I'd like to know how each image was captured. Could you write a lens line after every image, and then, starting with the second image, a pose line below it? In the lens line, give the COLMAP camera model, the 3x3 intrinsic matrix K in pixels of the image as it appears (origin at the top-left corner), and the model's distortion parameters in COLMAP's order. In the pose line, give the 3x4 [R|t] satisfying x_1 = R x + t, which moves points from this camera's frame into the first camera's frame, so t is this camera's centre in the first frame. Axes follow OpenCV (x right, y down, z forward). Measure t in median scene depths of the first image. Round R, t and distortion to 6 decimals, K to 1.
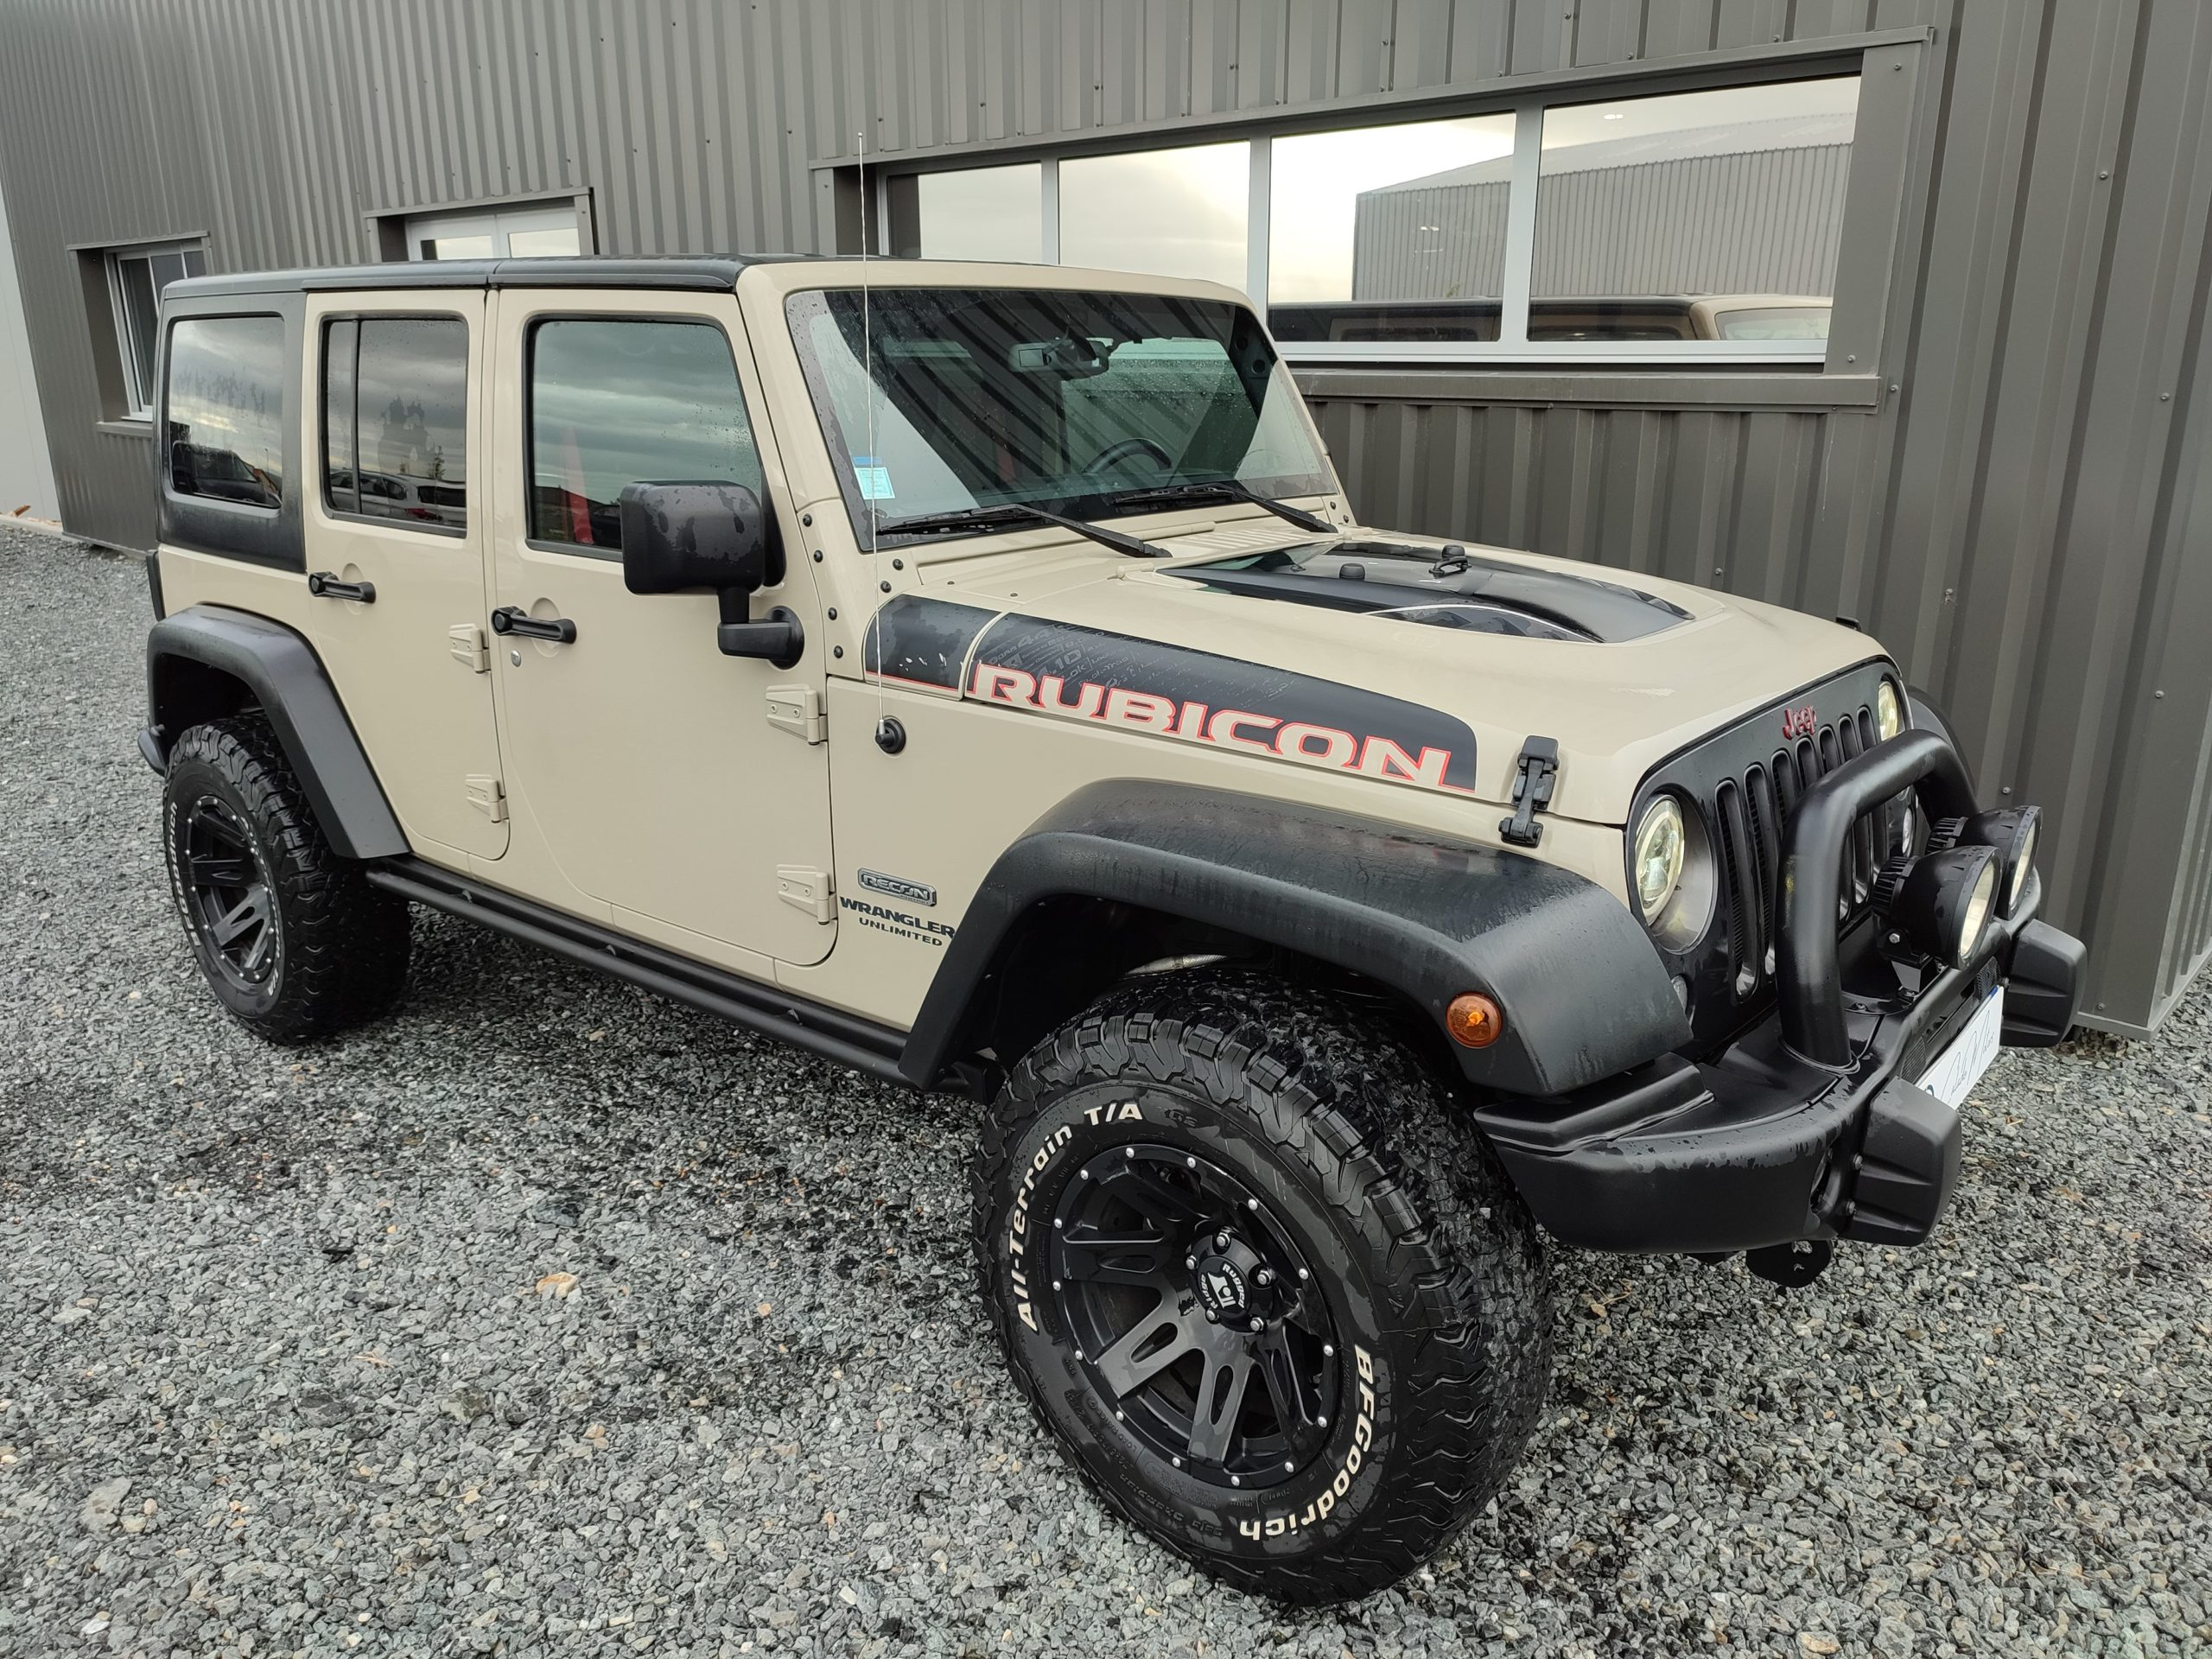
lens RADIAL K [[1616.8, 0, 1122.8], [0, 1616.8, 821.7], [0, 0, 1]] dist [0.028627, -0.026886]
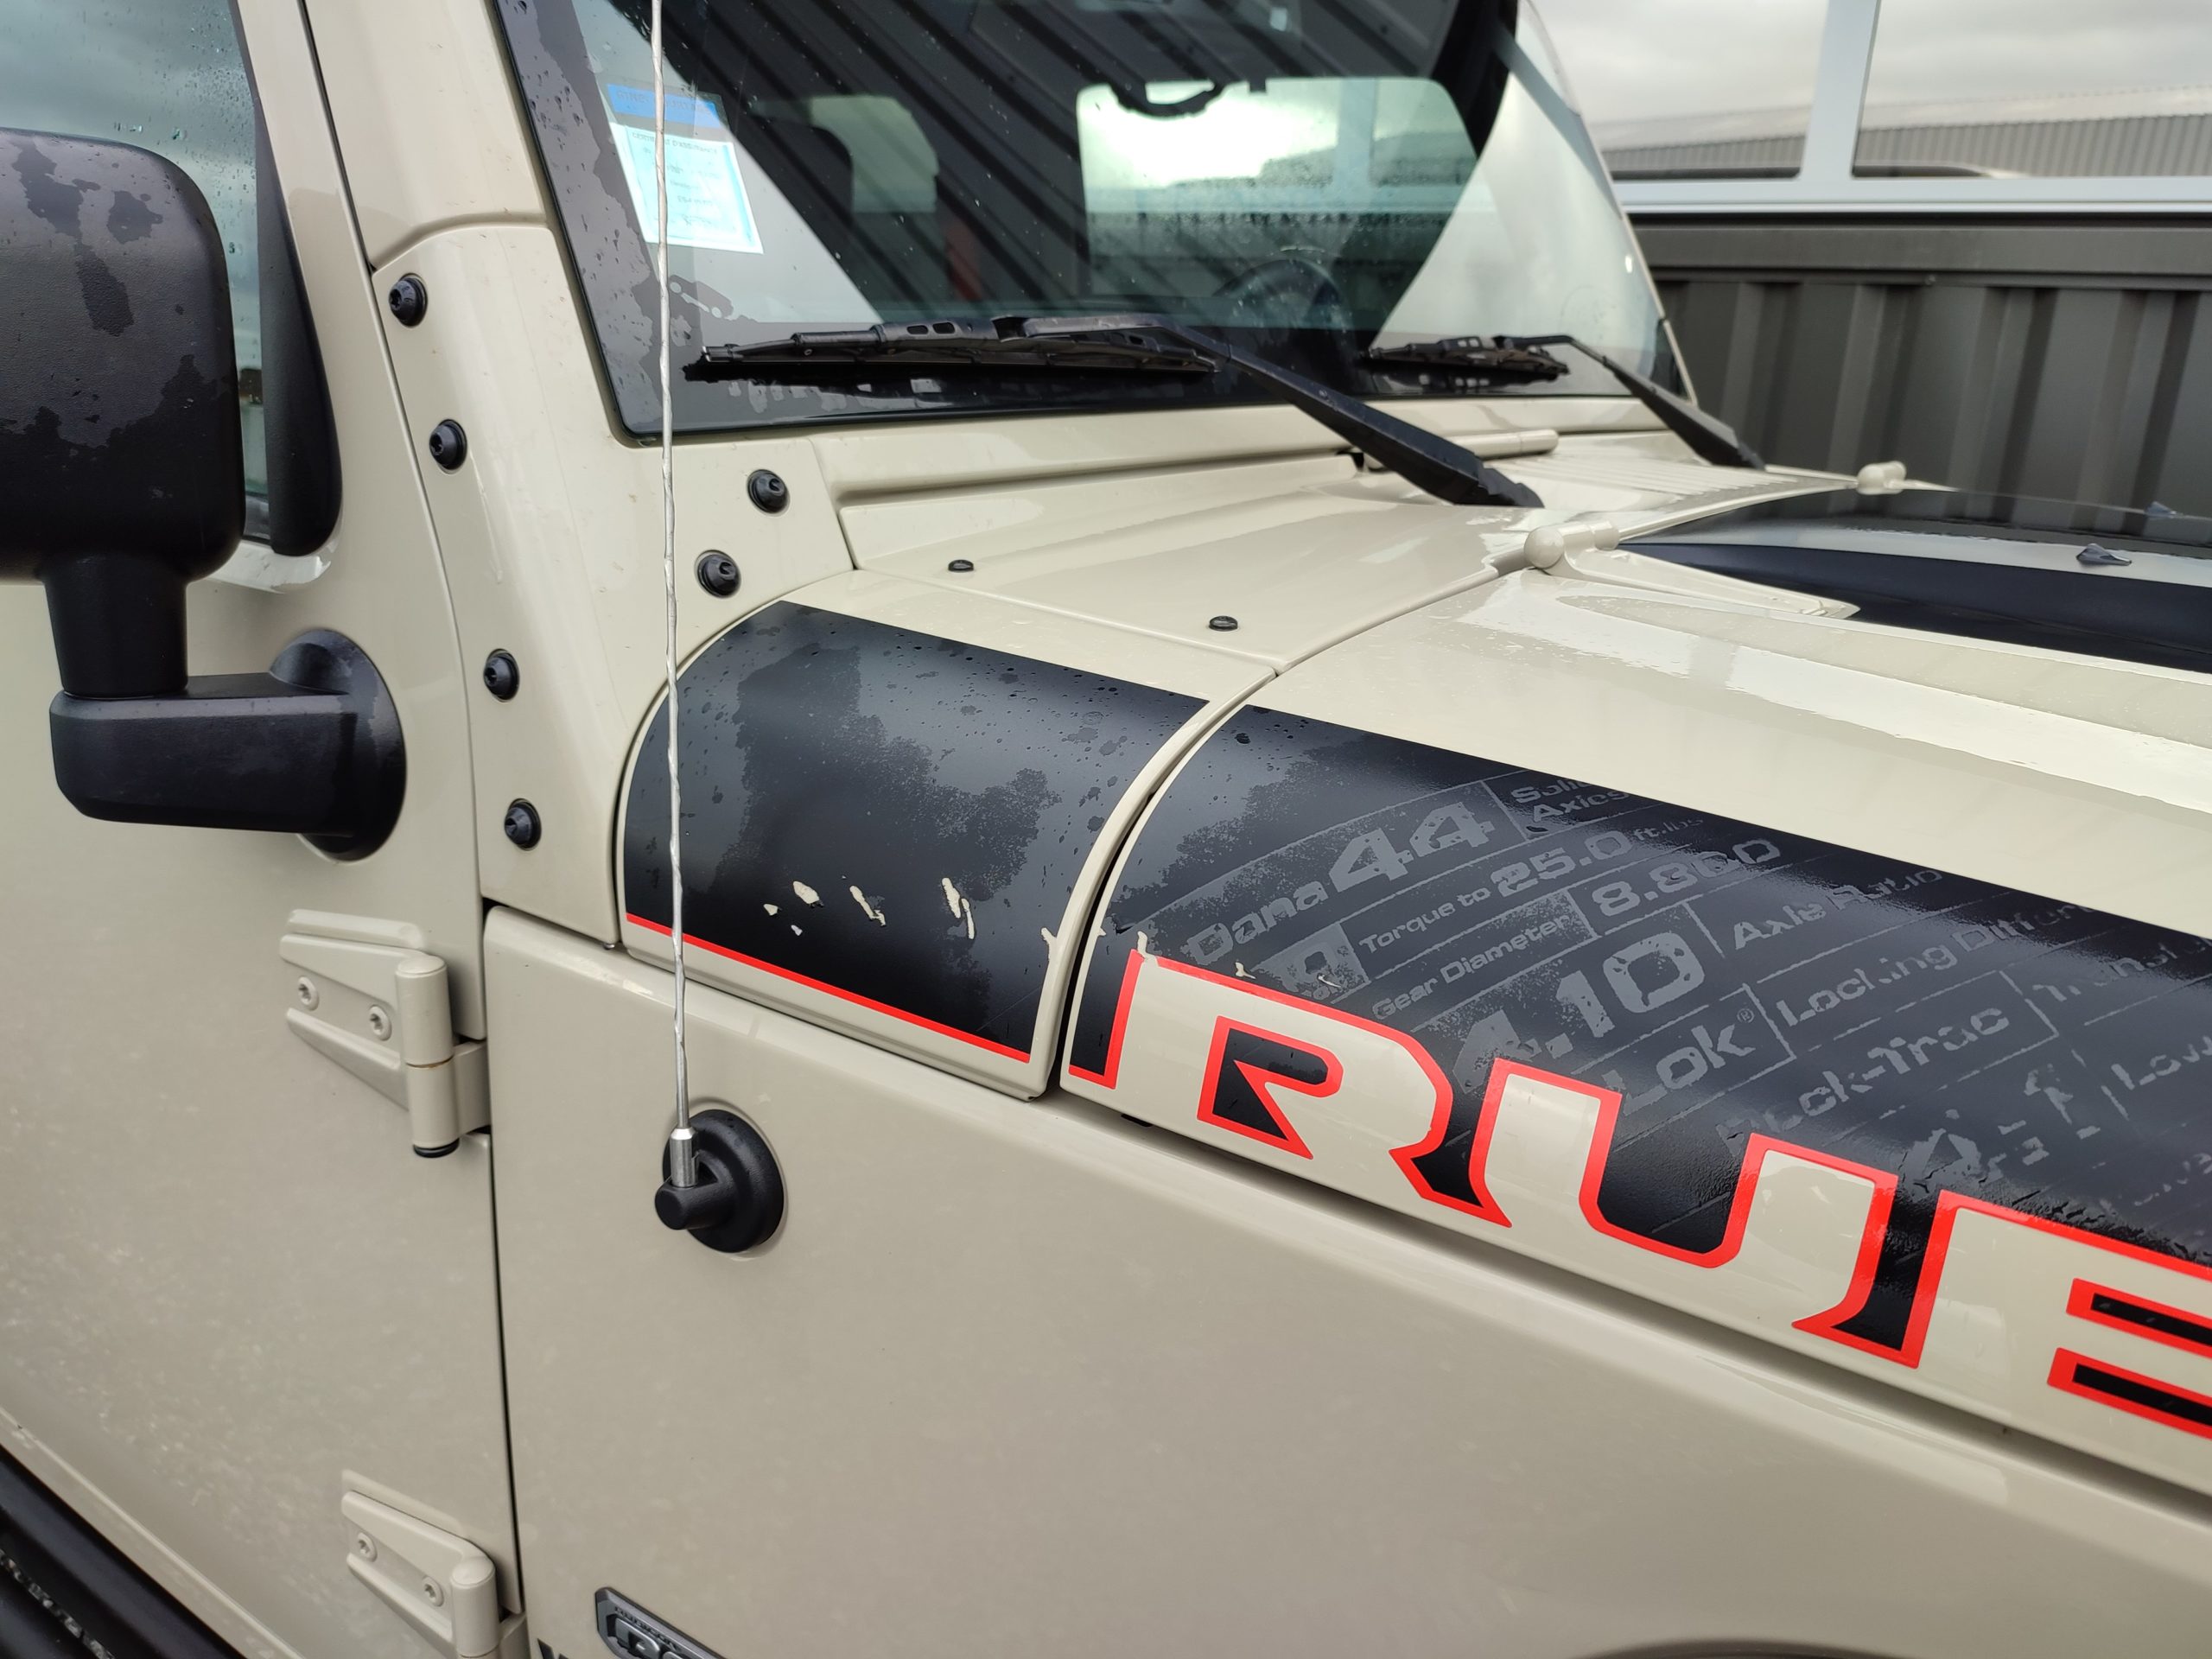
lens RADIAL K [[1616.8, 0, 1100.2], [0, 1616.8, 817.7], [0, 0, 1]] dist [0.028627, -0.026886]
pose [[0.996731, 0.025608, 0.076629, -0.106265], [-0.026530, 0.999587, 0.011045, -0.112823], [-0.076314, -0.013041, 0.996999, 0.750563]]
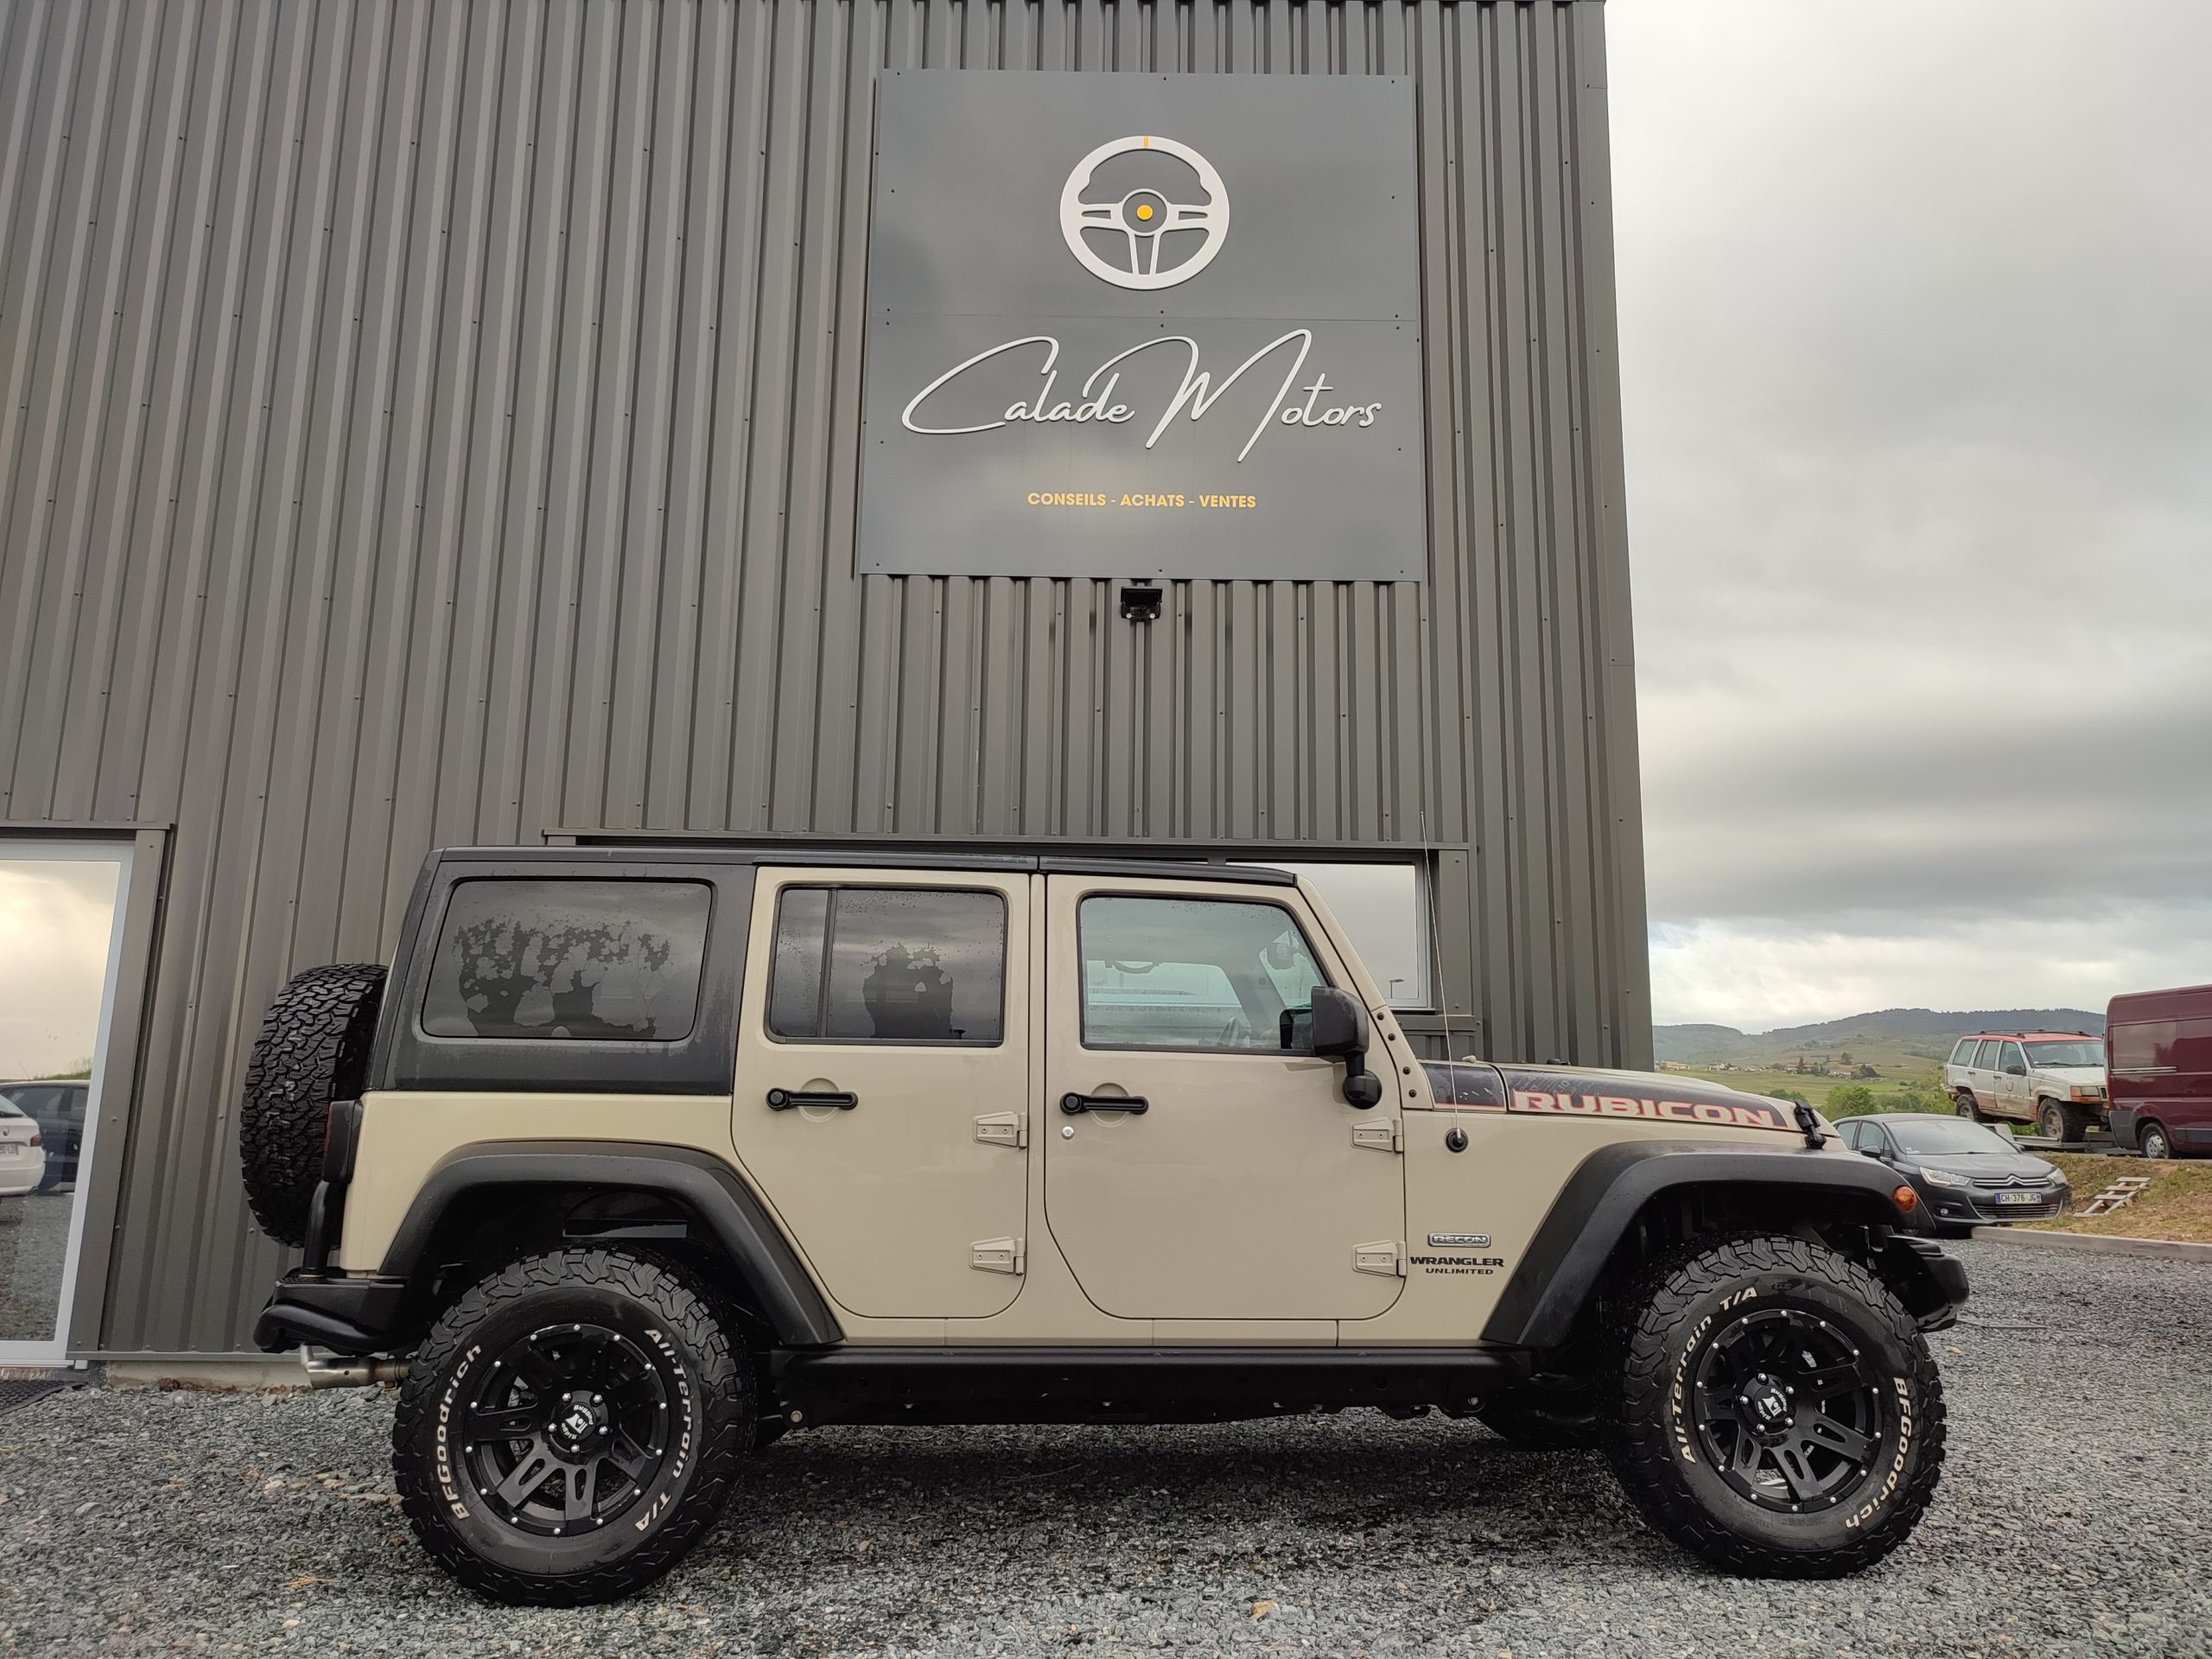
lens RADIAL K [[1616.8, 0, 1105.9], [0, 1616.8, 816.2], [0, 0, 1]] dist [0.028627, -0.026886]
pose [[0.729777, 0.142569, 0.668656, -1.570754], [0.181163, 0.902731, -0.390200, 0.231228], [-0.659247, 0.405894, 0.632964, 0.048456]]
